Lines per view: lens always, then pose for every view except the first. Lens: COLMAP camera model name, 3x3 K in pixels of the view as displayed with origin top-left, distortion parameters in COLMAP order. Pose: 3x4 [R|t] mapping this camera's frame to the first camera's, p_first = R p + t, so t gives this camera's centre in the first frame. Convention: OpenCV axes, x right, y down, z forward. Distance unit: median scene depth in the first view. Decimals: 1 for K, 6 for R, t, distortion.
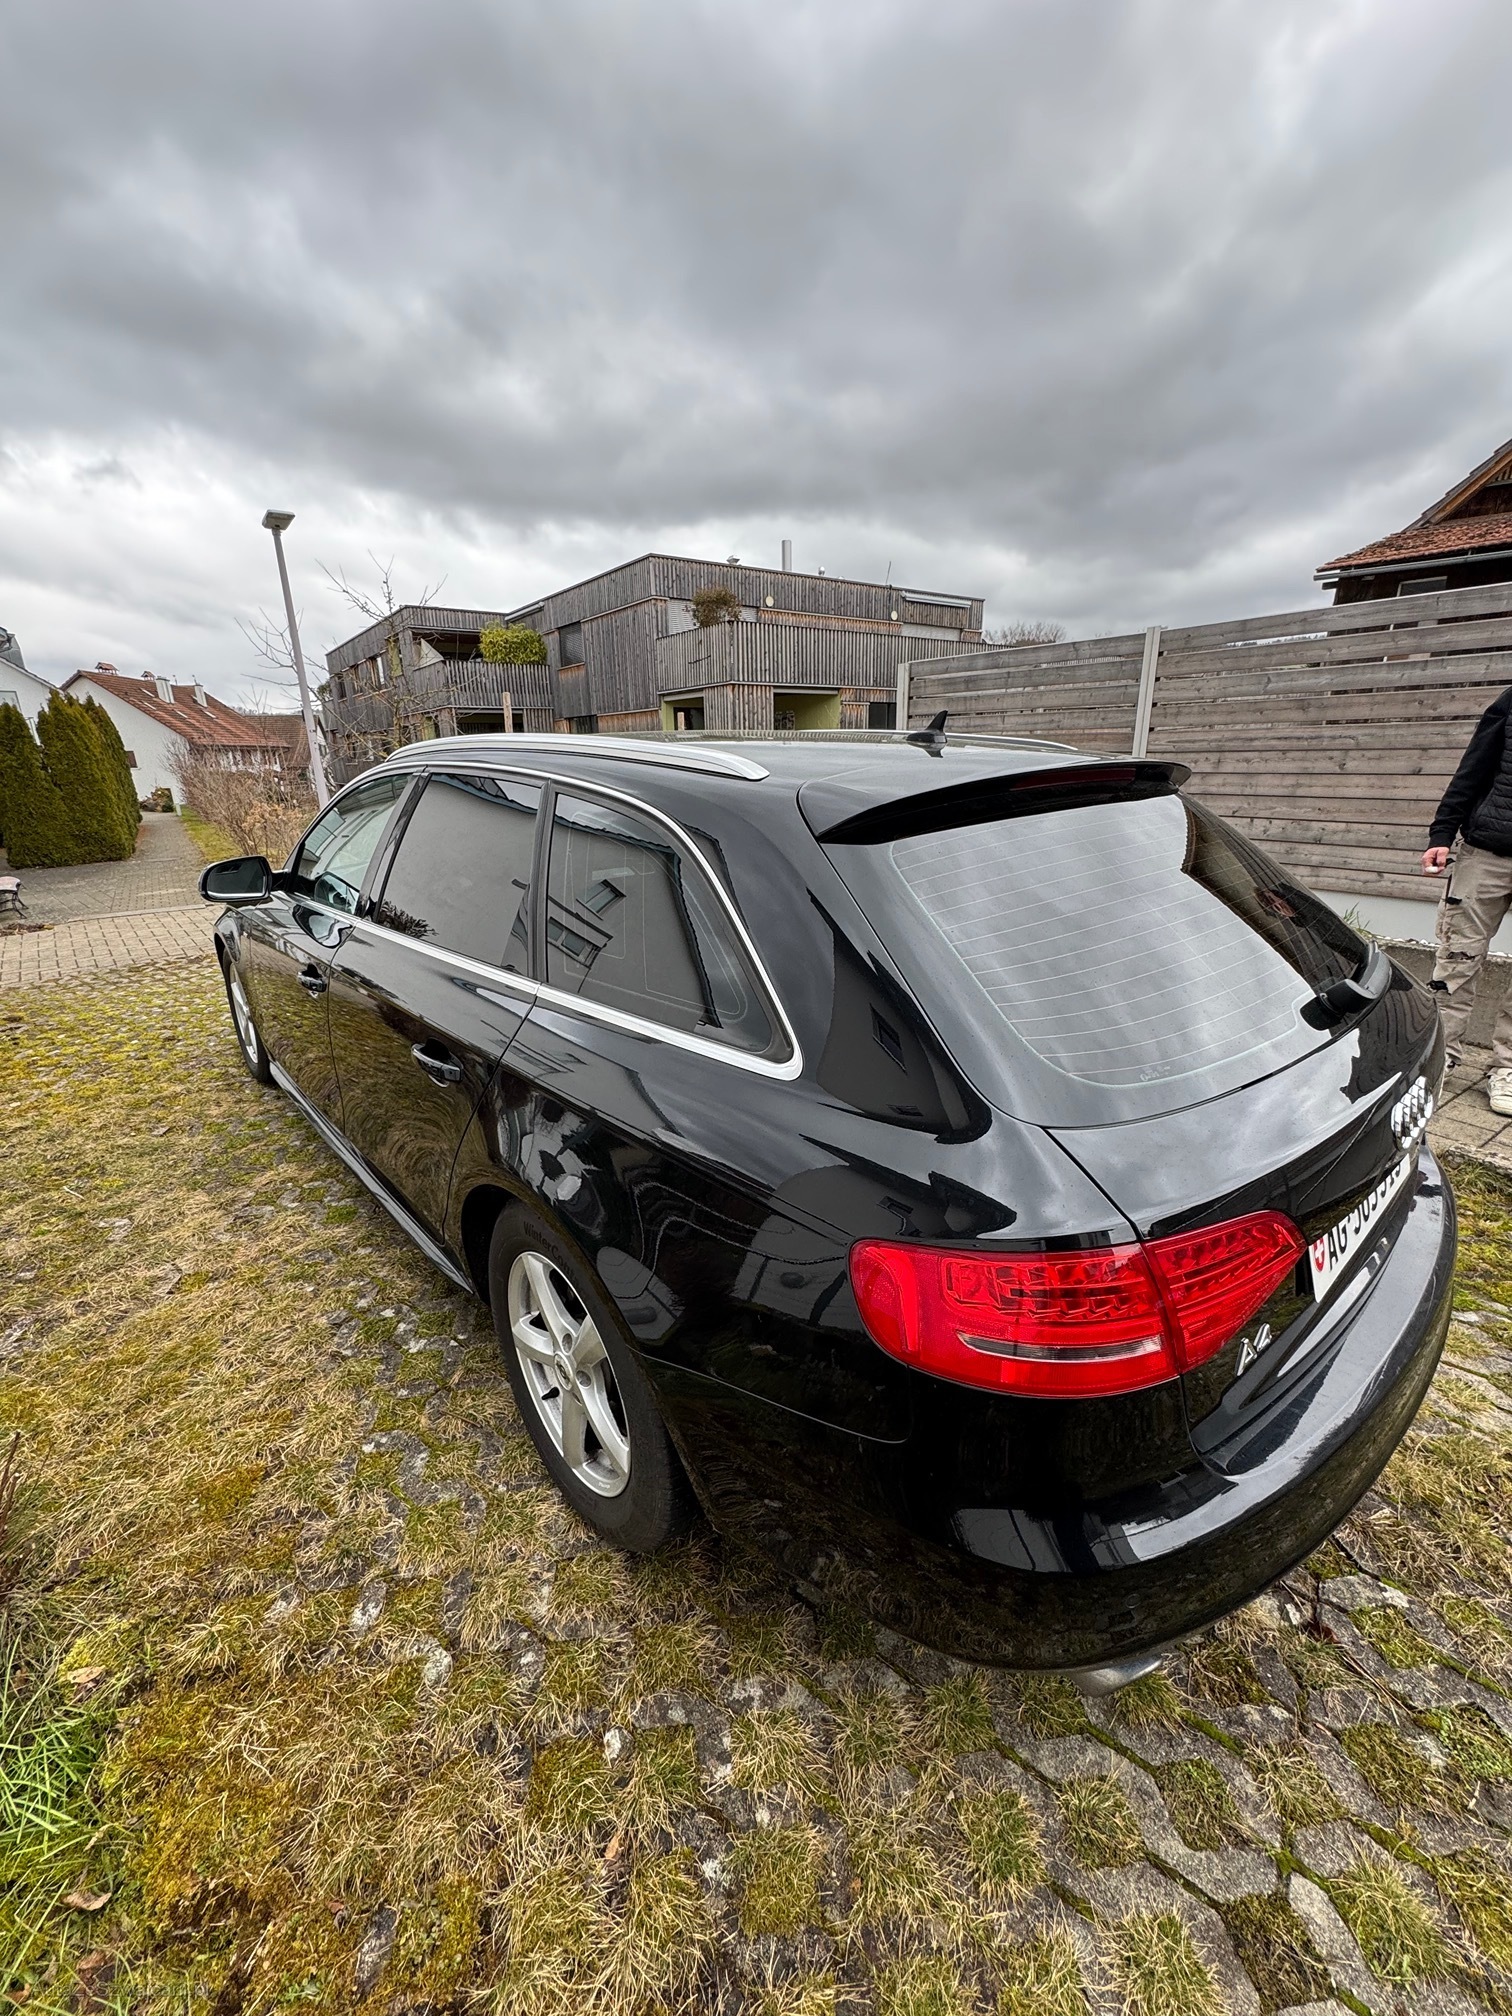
lens RADIAL K [[808.5, 0, 755.2], [0, 808.5, 1006.3], [0, 0, 1]] dist [-0.004000, -0.000059]
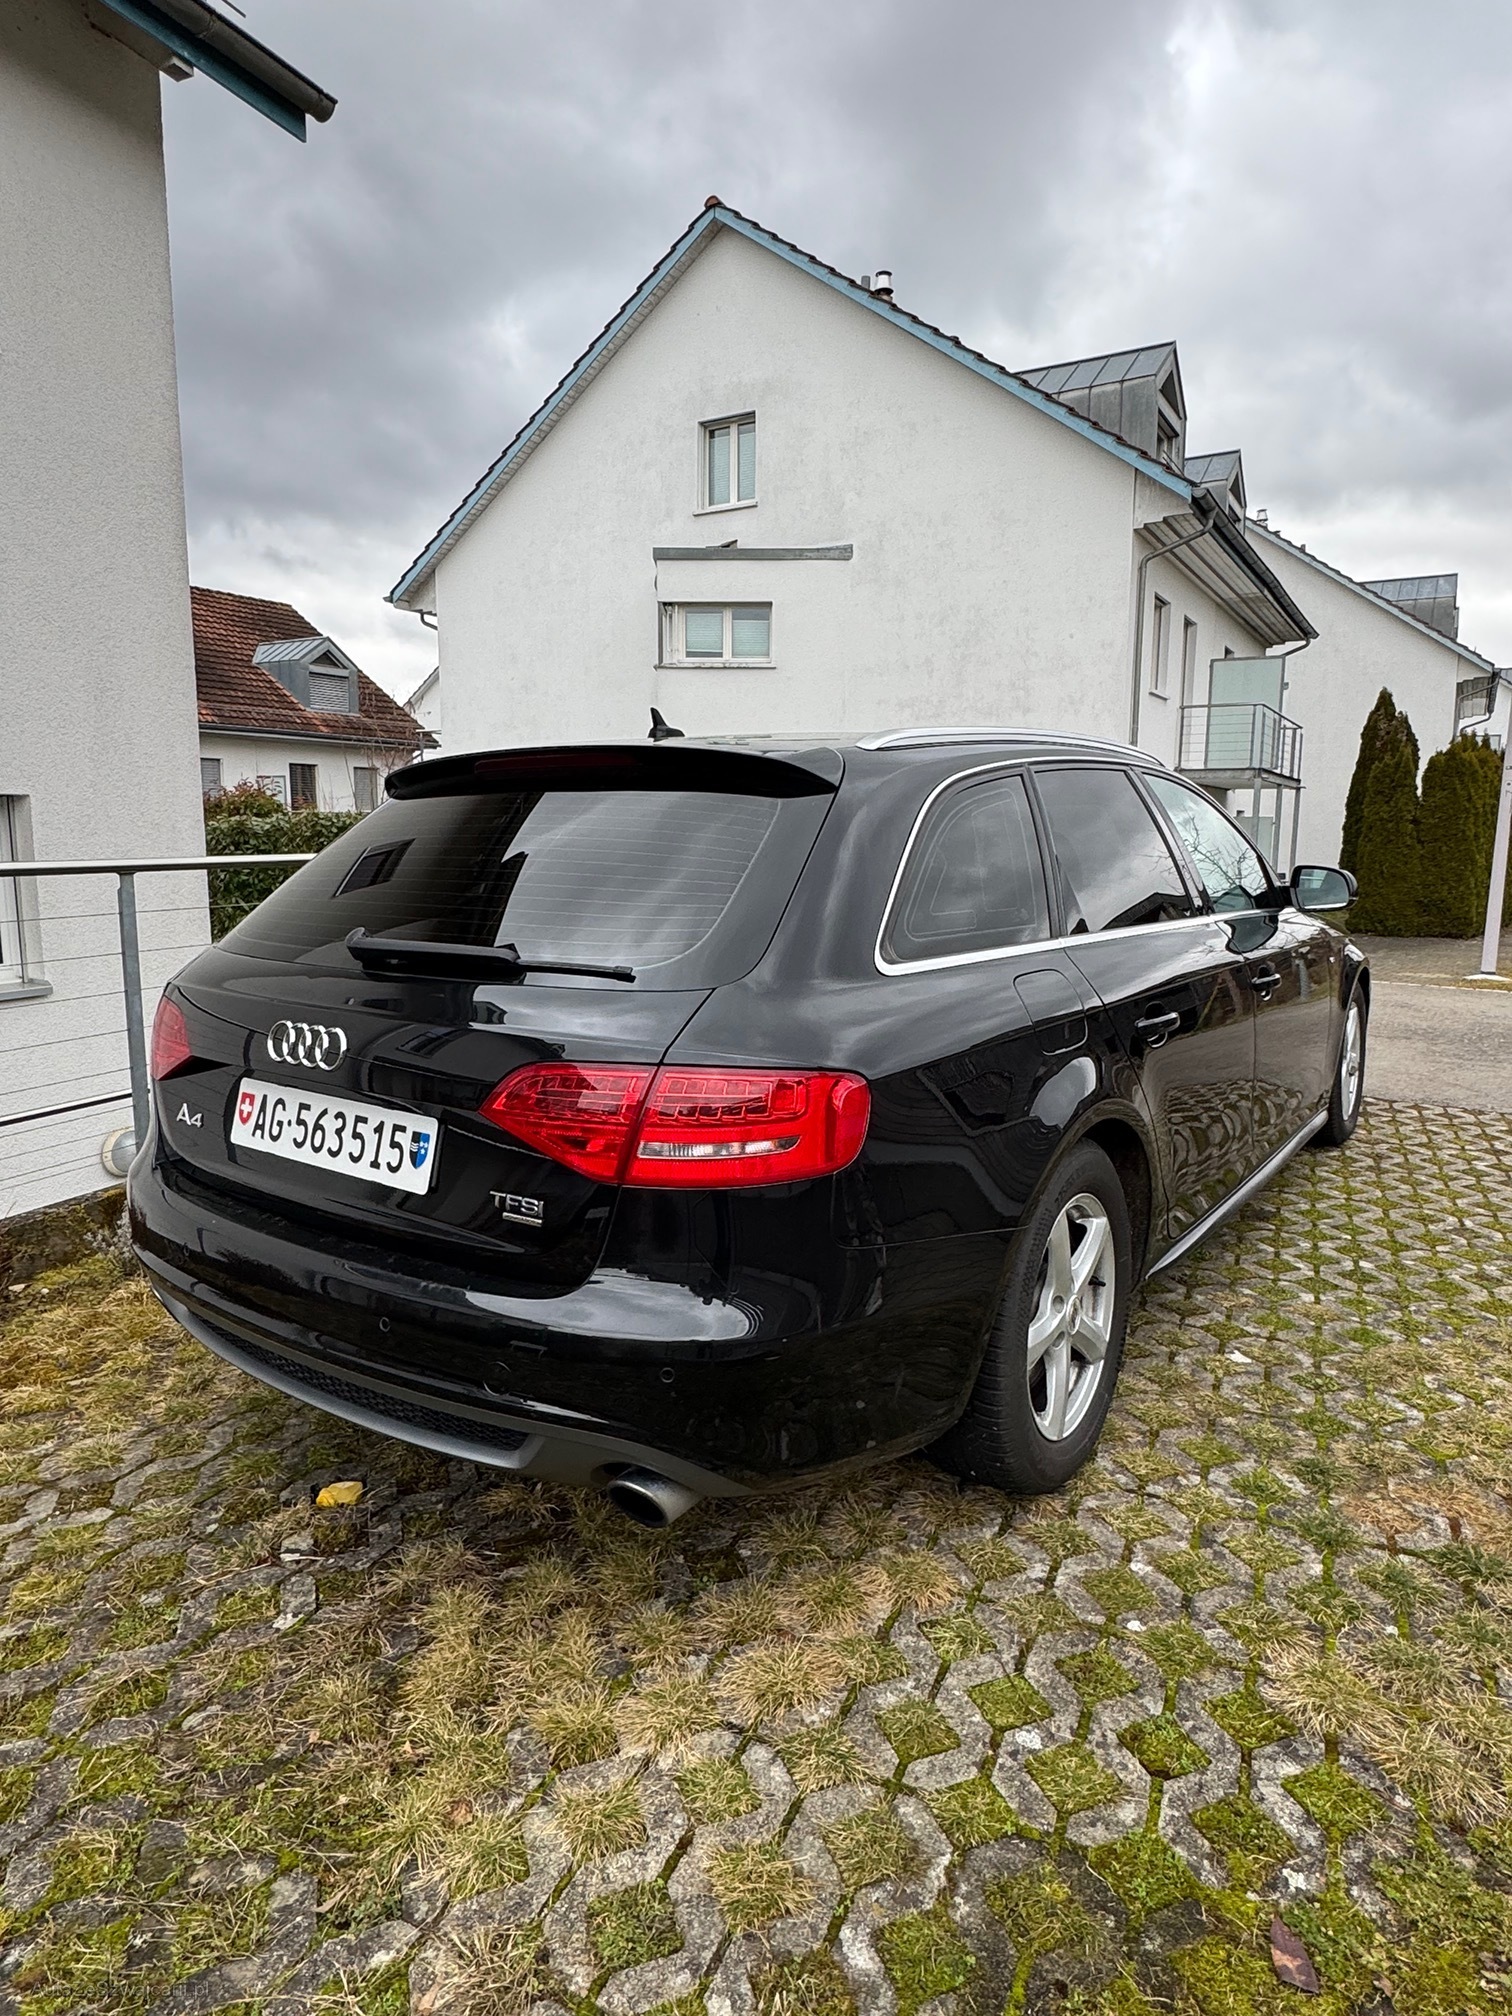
lens RADIAL K [[1180.6, 0, 735.2], [0, 1180.6, 1014.8], [0, 0, 1]] dist [-0.015713, -0.001712]
pose [[0.217226, 0.169536, -0.961286, 0.132822], [-0.297036, 0.949579, 0.100348, -0.012871], [0.929829, 0.263738, 0.256632, 0.061302]]
